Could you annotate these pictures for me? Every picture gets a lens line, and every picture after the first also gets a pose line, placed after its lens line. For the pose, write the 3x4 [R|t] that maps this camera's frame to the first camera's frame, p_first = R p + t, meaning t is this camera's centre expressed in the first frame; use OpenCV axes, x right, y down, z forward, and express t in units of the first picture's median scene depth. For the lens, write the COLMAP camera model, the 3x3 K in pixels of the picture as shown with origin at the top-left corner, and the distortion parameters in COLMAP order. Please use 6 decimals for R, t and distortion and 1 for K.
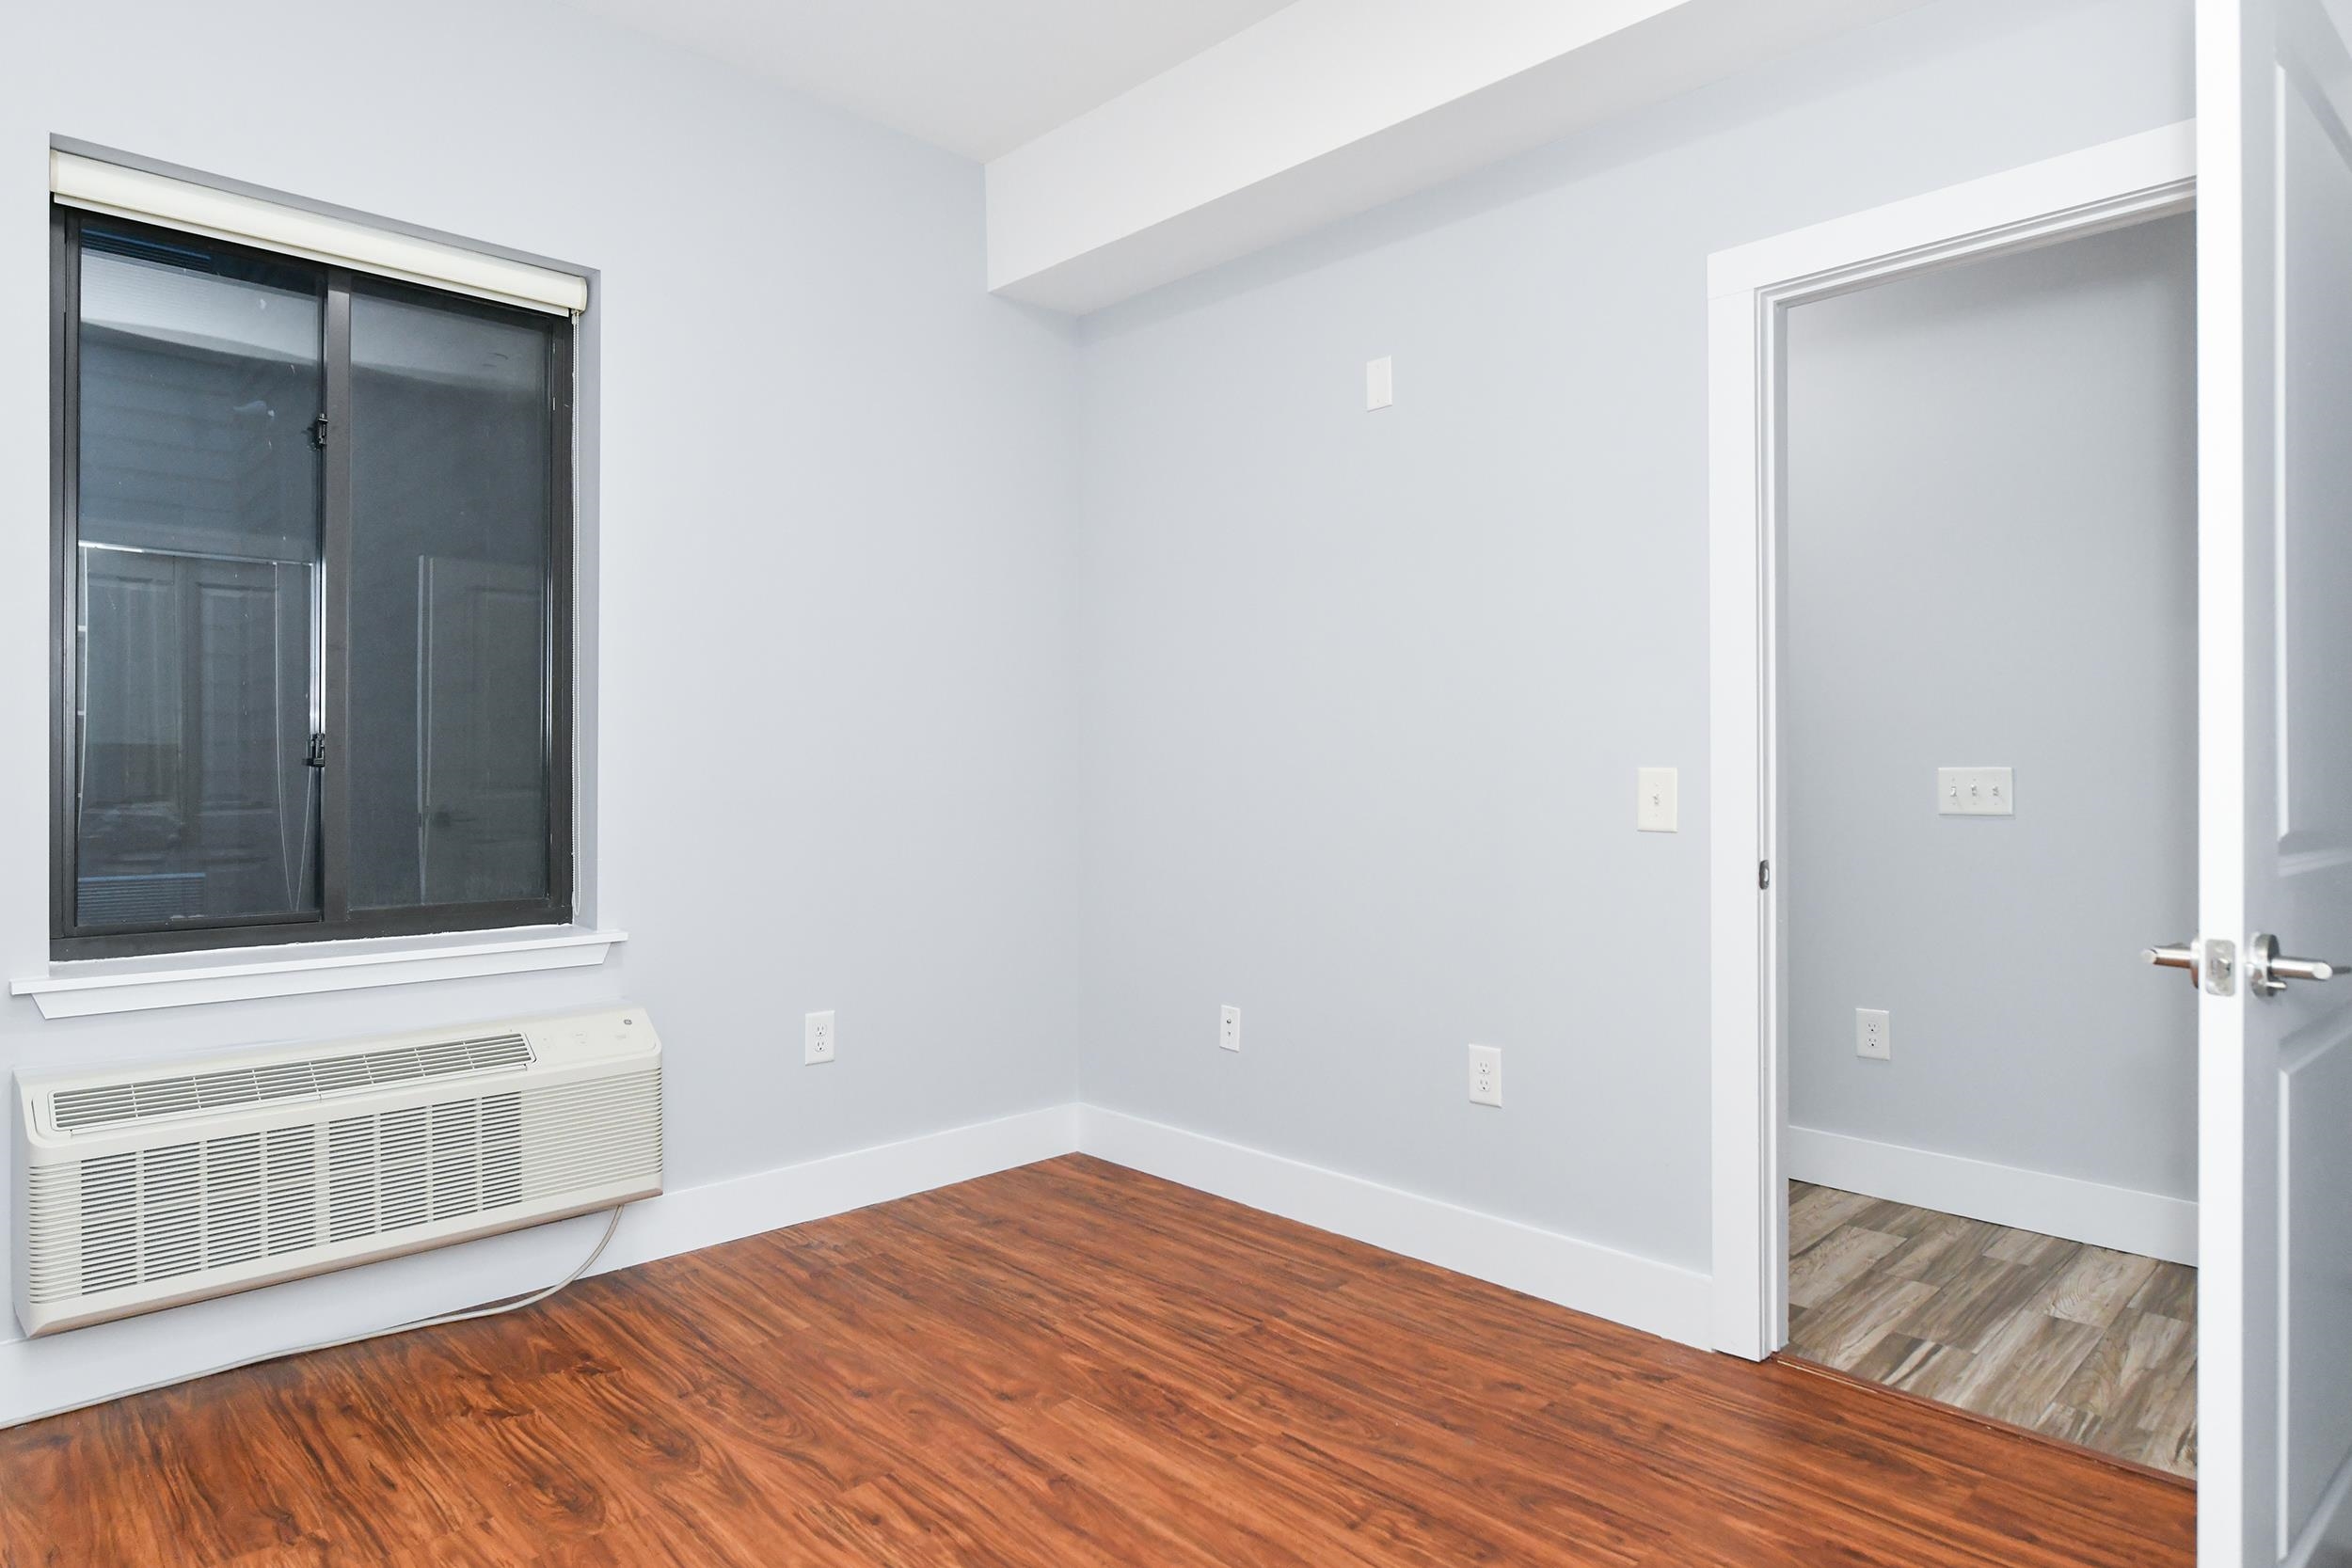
lens RADIAL K [[1349.5, 0, 1172.3], [0, 1349.5, 767.6], [0, 0, 1]] dist [-0.000395, -0.000379]
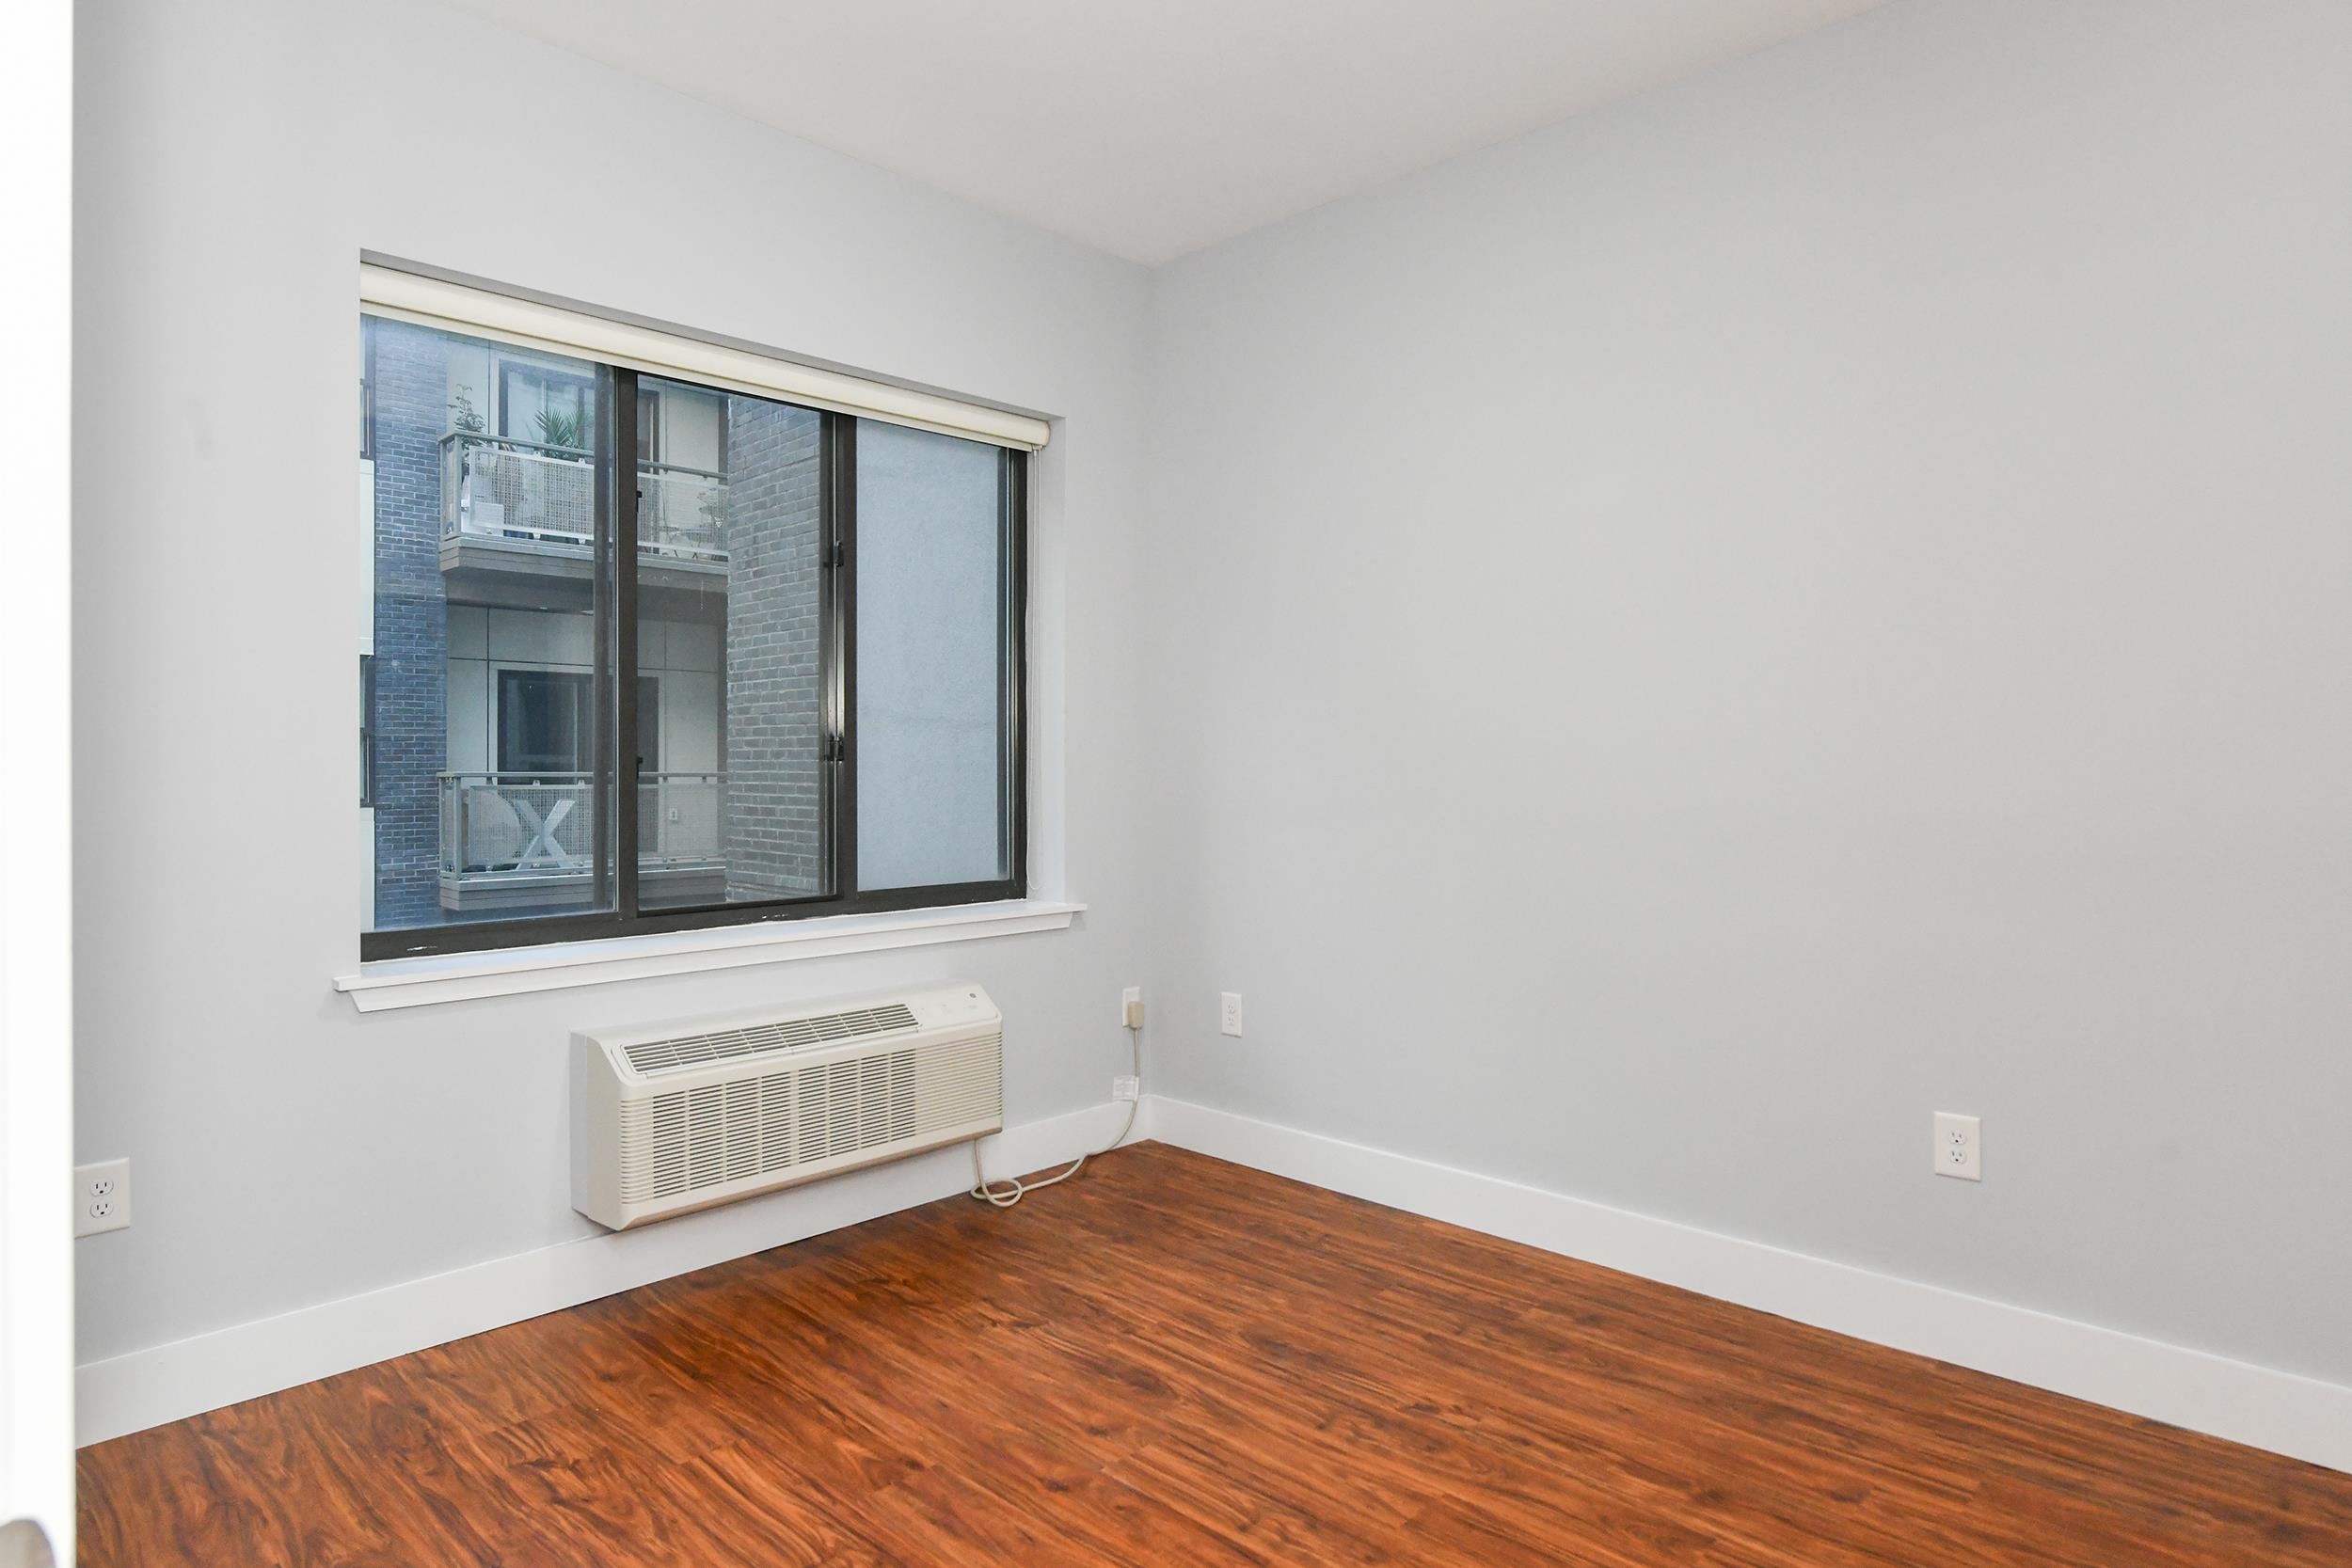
lens RADIAL K [[1349.5, 0, 1138.1], [0, 1349.5, 818.6], [0, 0, 1]] dist [-0.000395, -0.000379]
pose [[0.999917, -0.011164, 0.006380, -0.296234], [0.010917, 0.999235, 0.037544, -0.020590], [-0.006795, -0.037471, 0.999275, -0.268346]]
